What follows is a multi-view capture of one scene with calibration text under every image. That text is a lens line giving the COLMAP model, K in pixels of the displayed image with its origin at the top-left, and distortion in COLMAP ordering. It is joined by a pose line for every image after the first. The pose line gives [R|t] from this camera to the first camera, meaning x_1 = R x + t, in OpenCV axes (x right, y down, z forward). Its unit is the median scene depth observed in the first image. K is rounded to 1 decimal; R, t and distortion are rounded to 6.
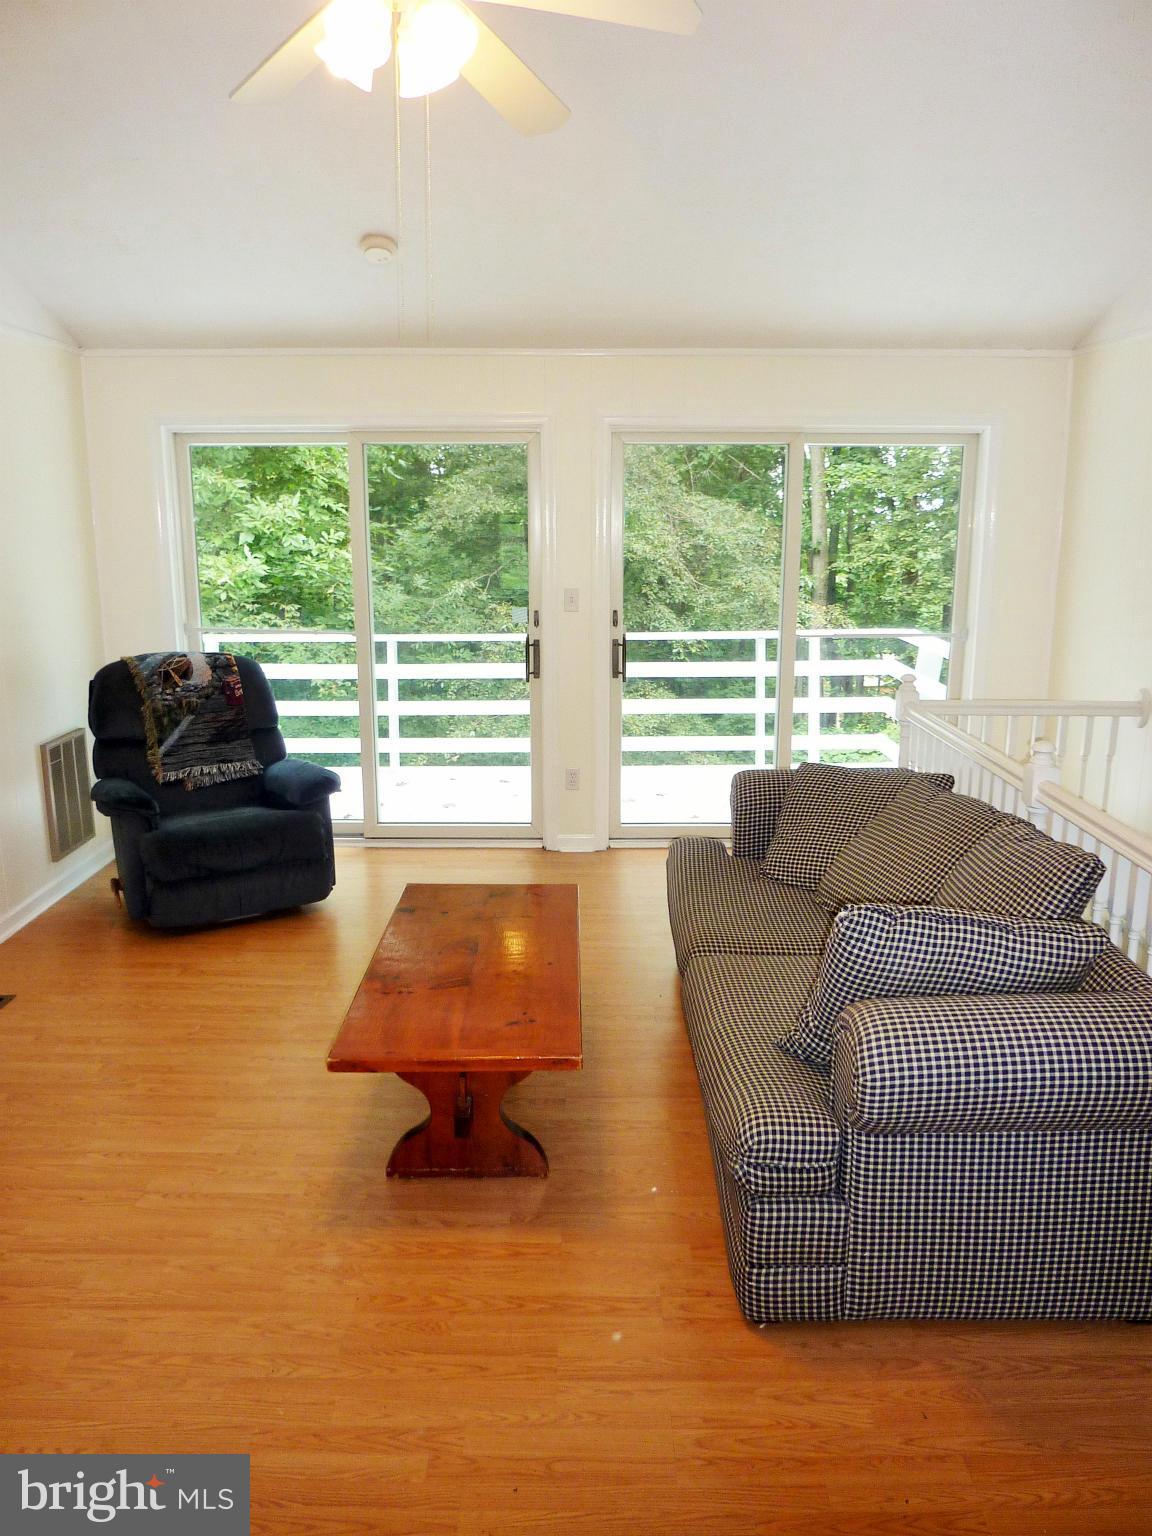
lens RADIAL K [[1143.3, 0, 579.4], [0, 1143.3, 775.0], [0, 0, 1]] dist [-0.032010, -0.010007]
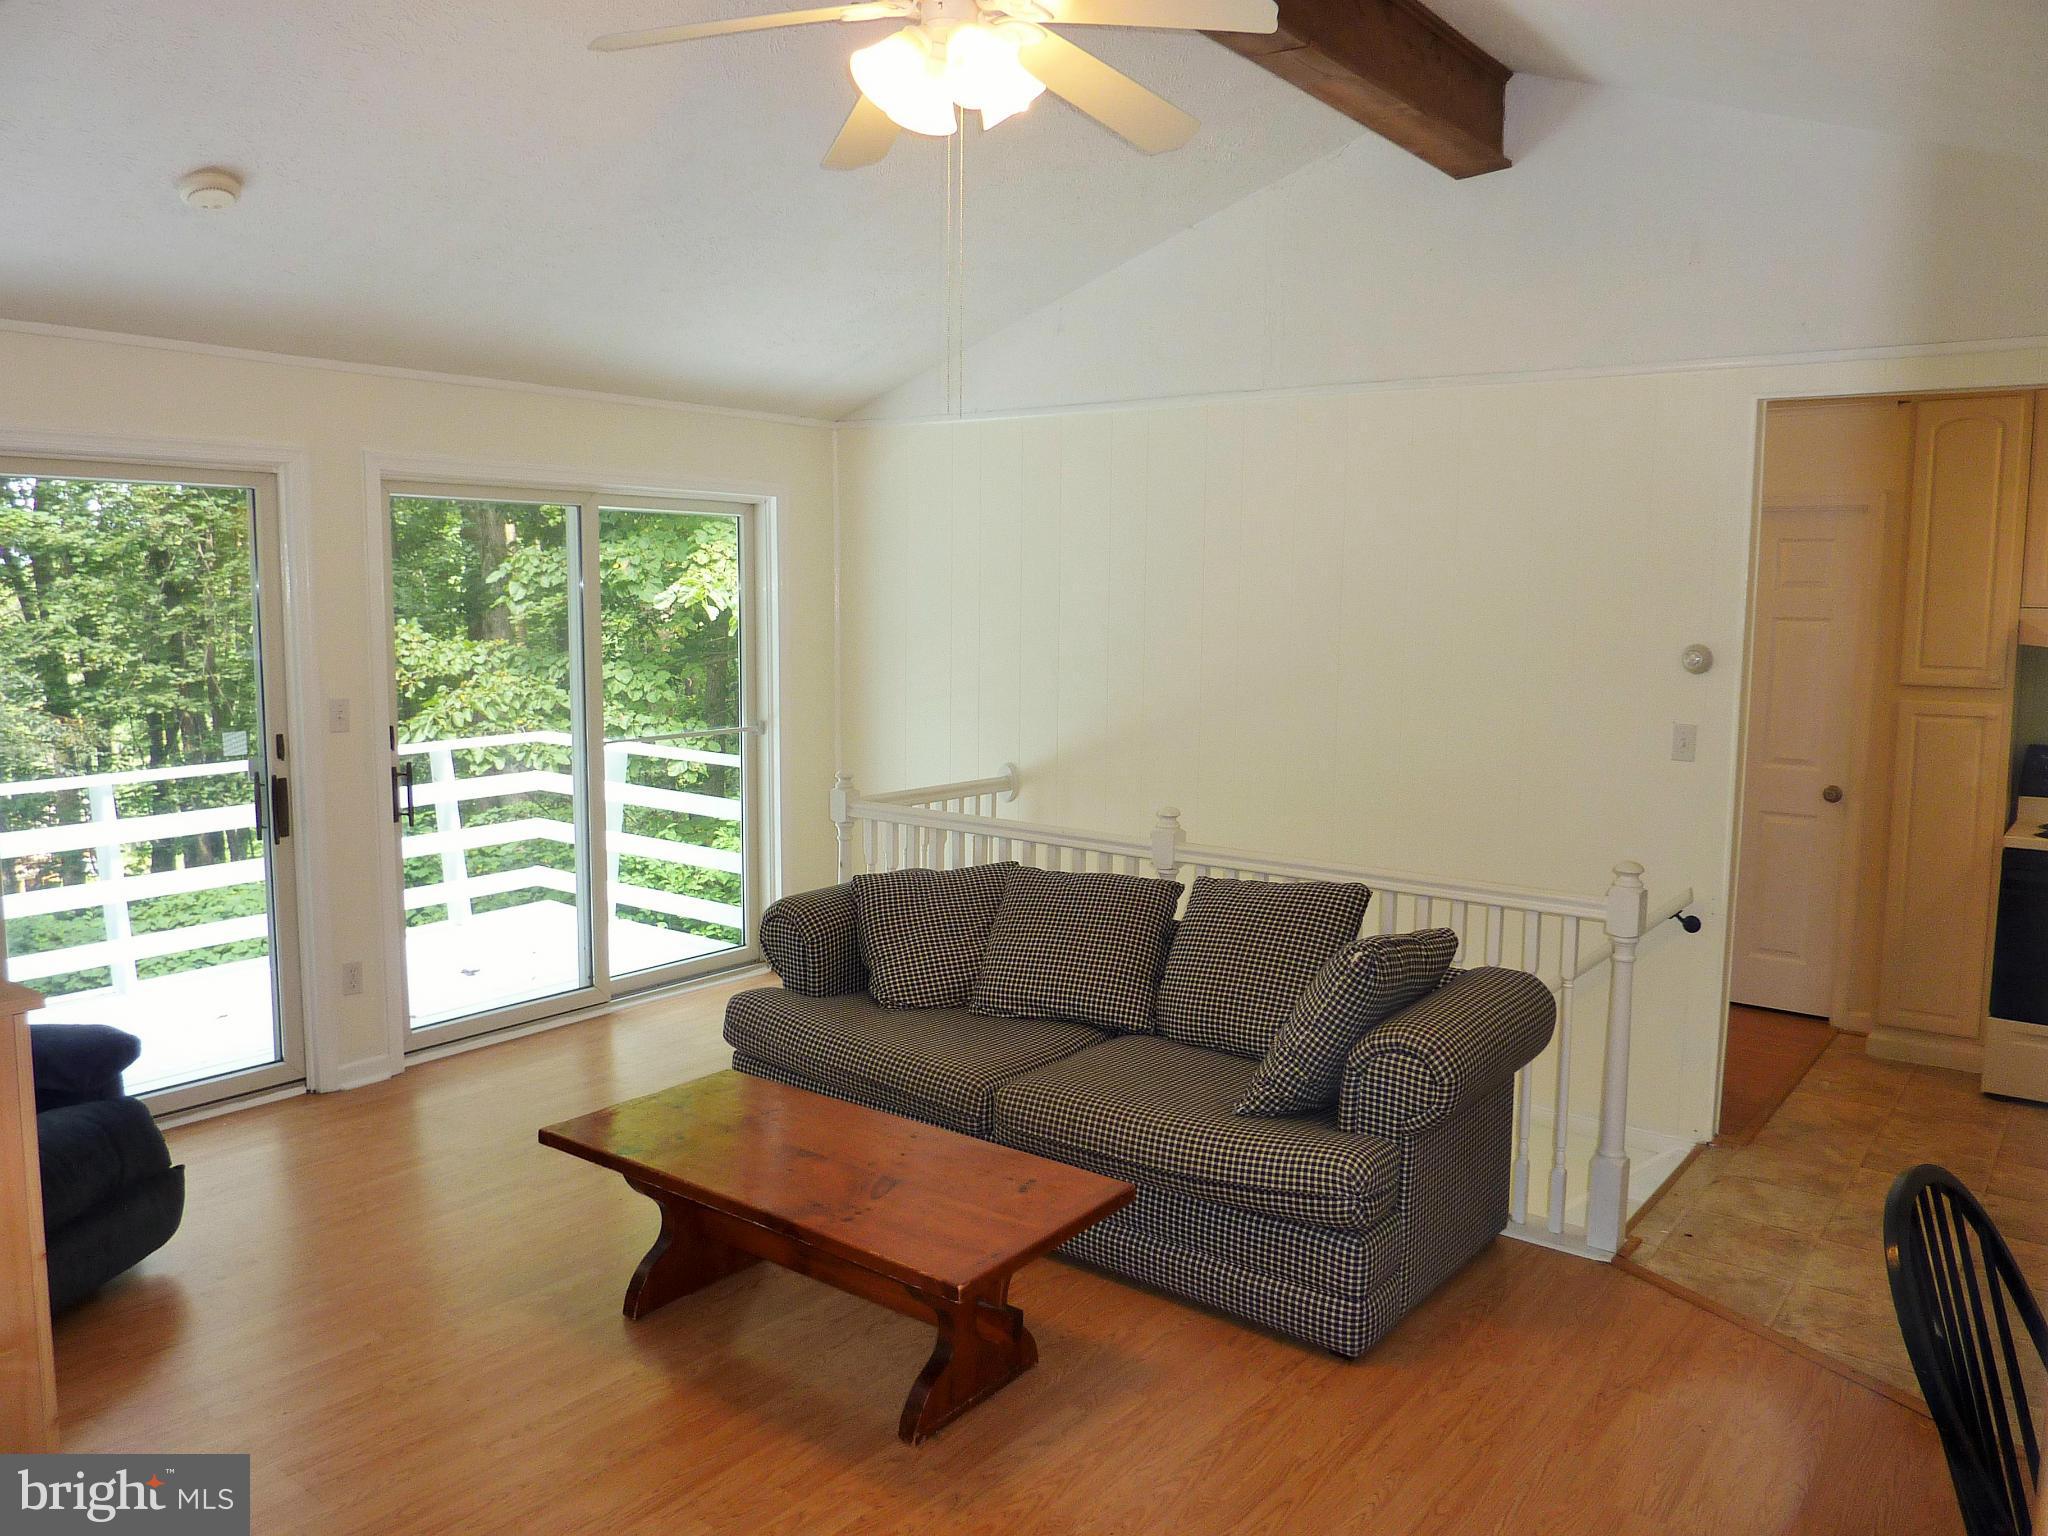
lens RADIAL K [[1524.4, 0, 1025.6], [0, 1524.4, 756.0], [0, 0, 1]] dist [-0.032010, -0.010007]
pose [[0.597923, -0.080745, 0.797476, -0.507359], [0.167108, 0.985609, -0.025499, -0.039503], [-0.783941, 0.148511, 0.602811, 0.139986]]
